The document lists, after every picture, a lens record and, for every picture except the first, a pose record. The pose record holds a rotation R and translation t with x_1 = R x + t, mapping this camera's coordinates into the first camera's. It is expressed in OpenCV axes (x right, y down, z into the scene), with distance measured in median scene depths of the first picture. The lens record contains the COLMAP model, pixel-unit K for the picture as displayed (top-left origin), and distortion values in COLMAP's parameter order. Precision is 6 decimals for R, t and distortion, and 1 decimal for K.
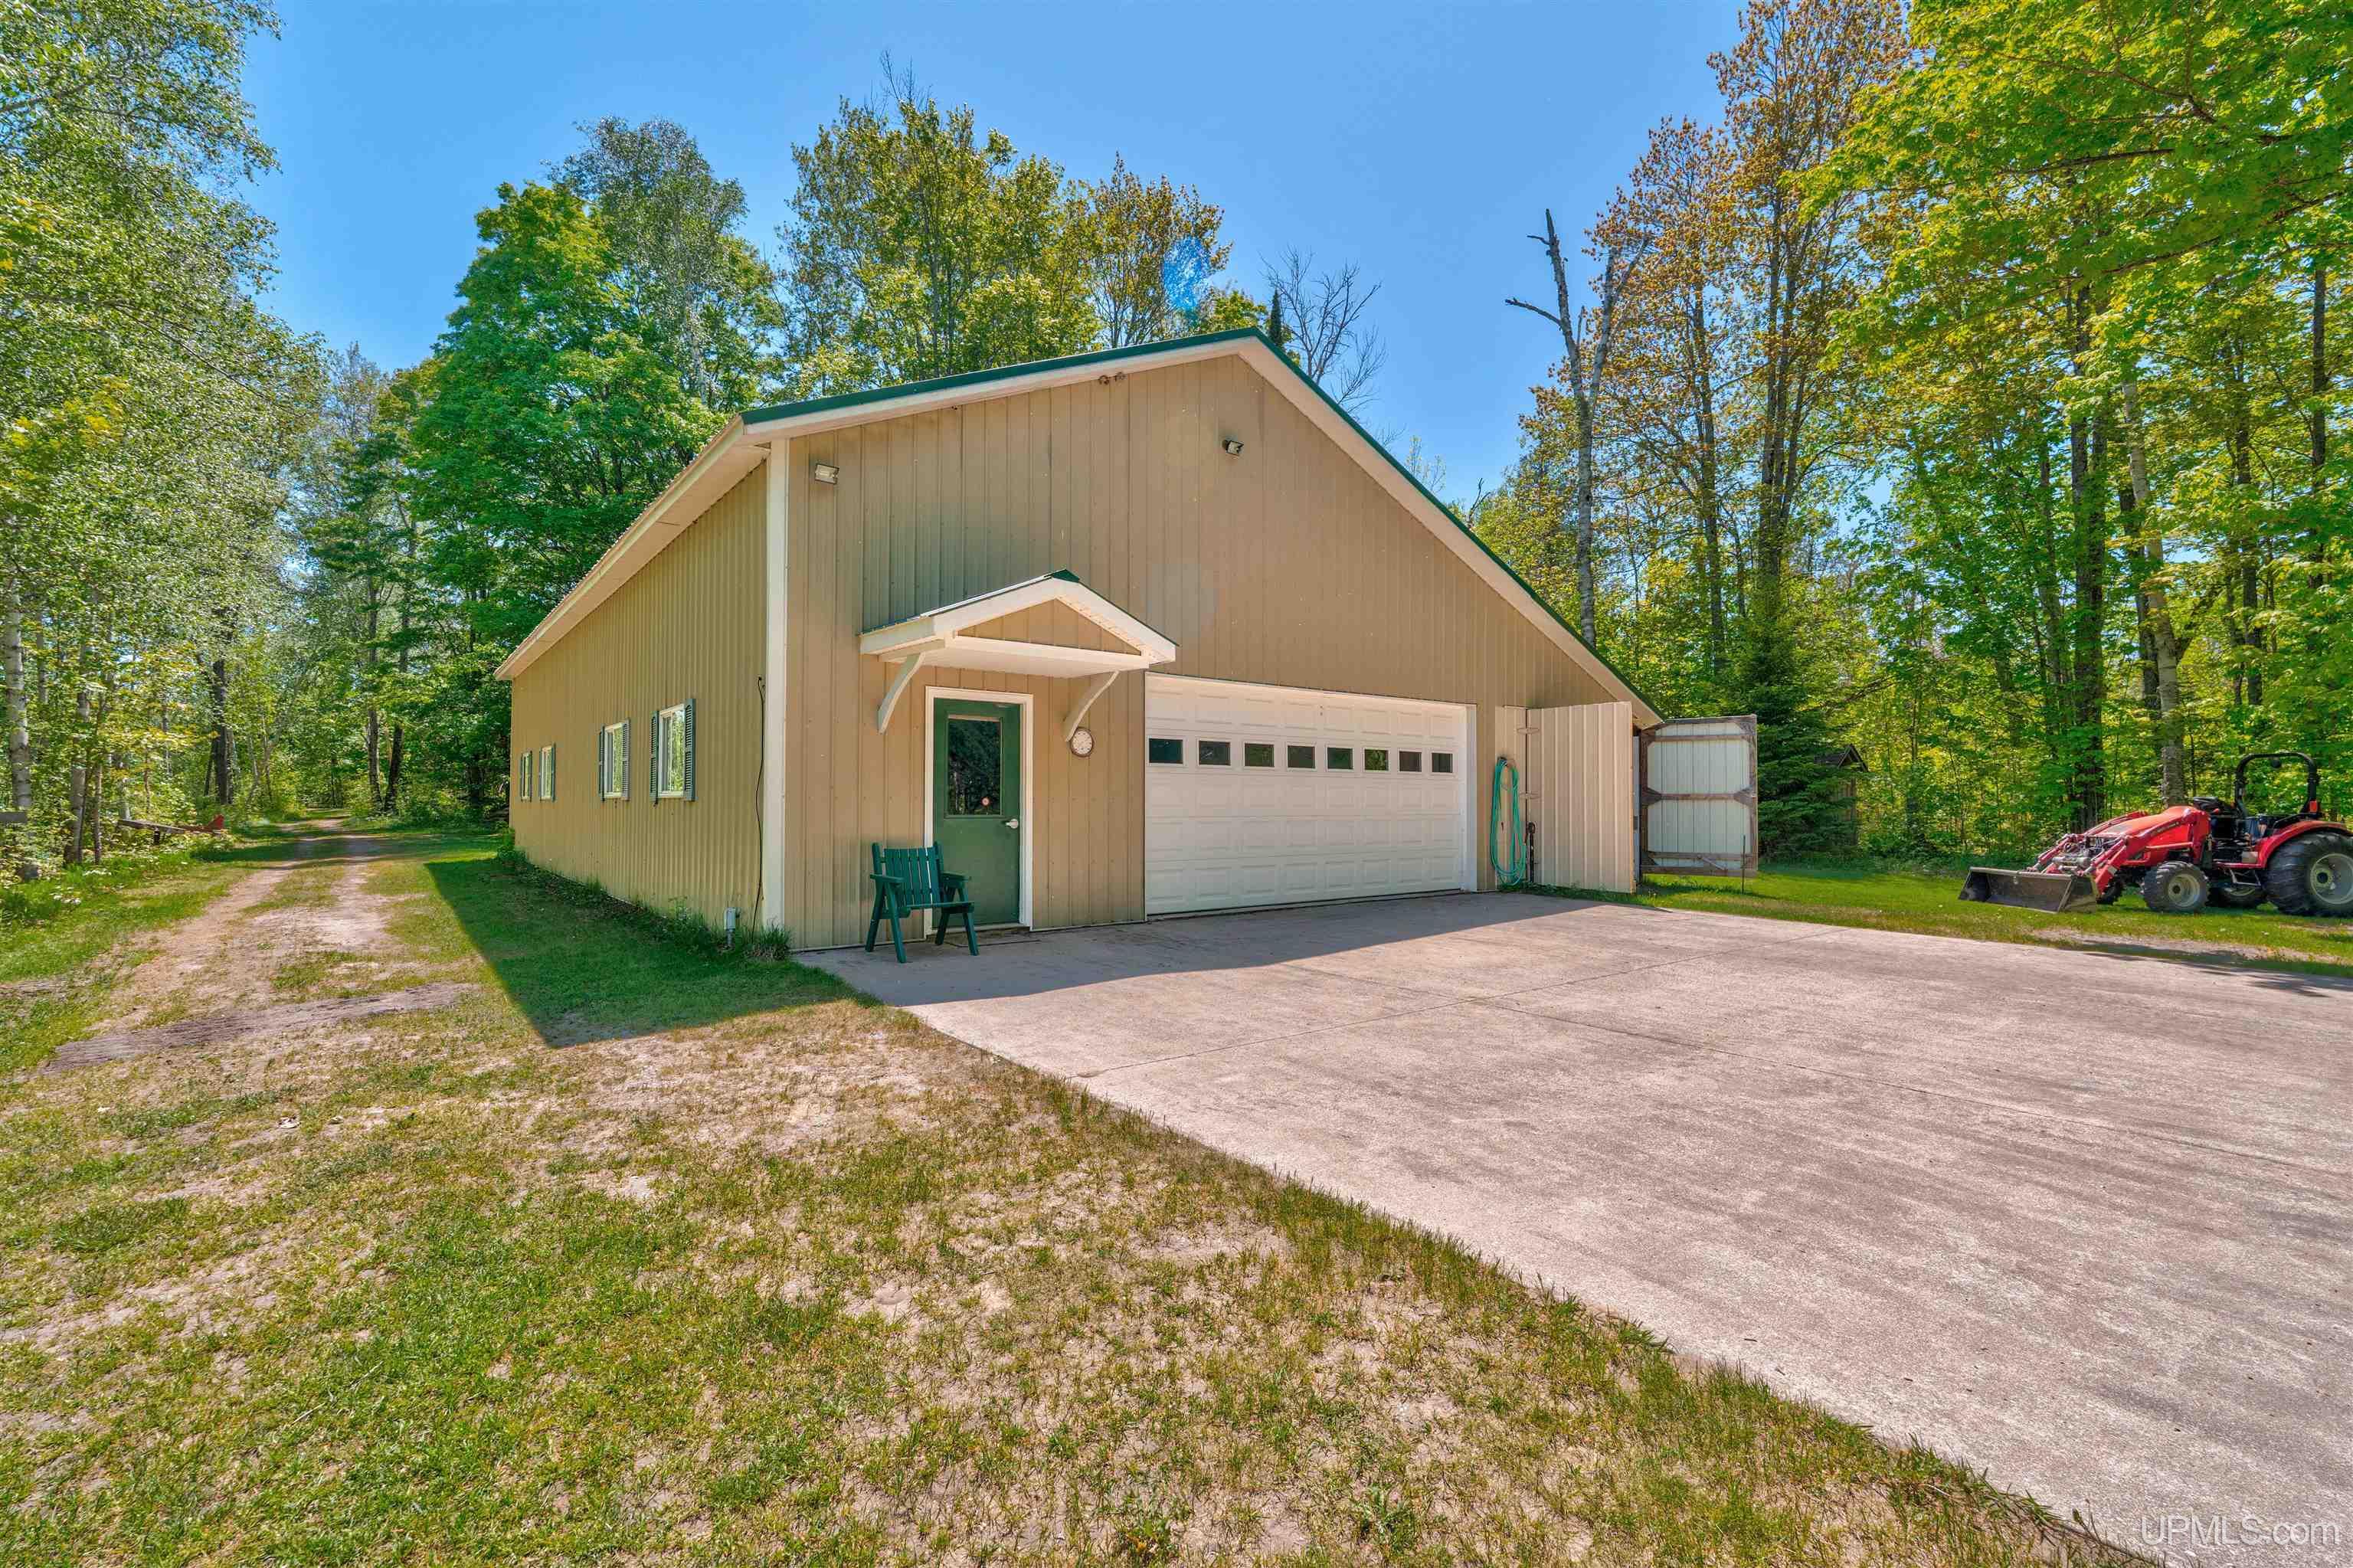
lens RADIAL K [[1036.4, 0, 1180.6], [0, 1036.4, 782.8], [0, 0, 1]] dist [-0.003740, 0.001234]
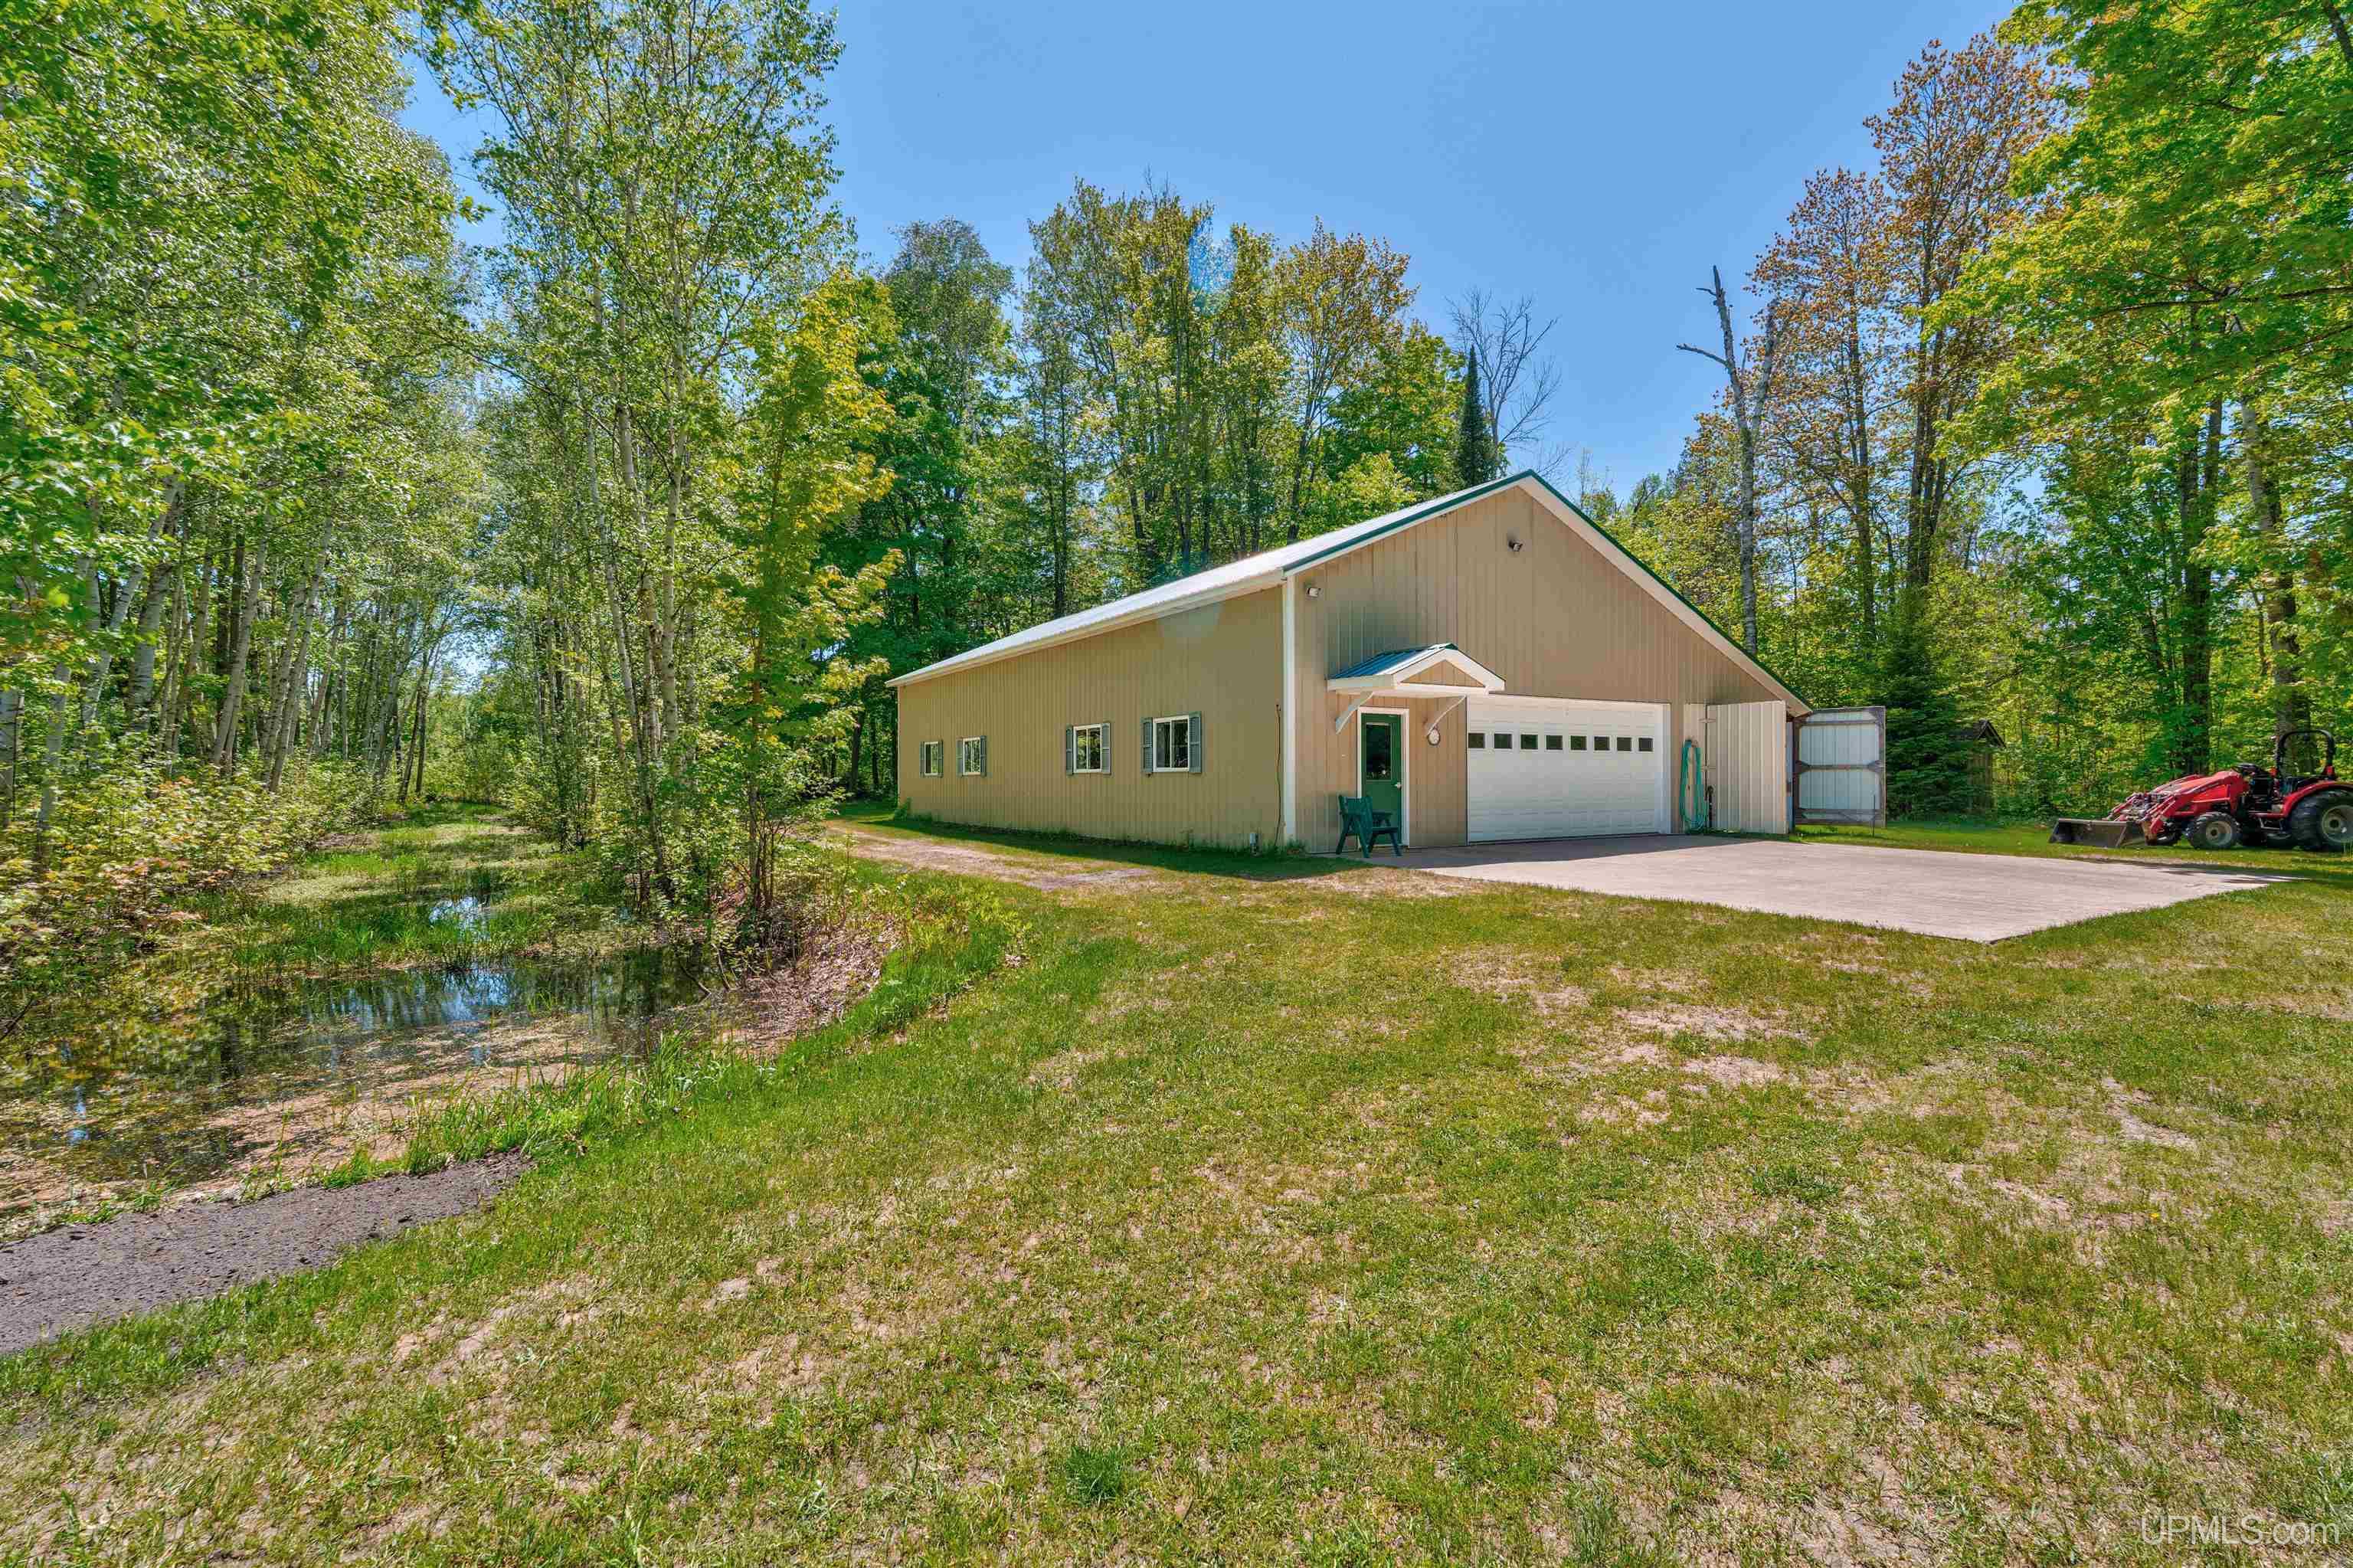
lens RADIAL K [[1036.4, 0, 1171.7], [0, 1036.4, 784.9], [0, 0, 1]] dist [-0.003740, 0.001234]
pose [[0.991652, -0.005265, -0.128834, -0.182785], [0.008473, 0.999667, 0.024365, -0.003219], [0.128663, -0.025253, 0.991367, -0.435023]]
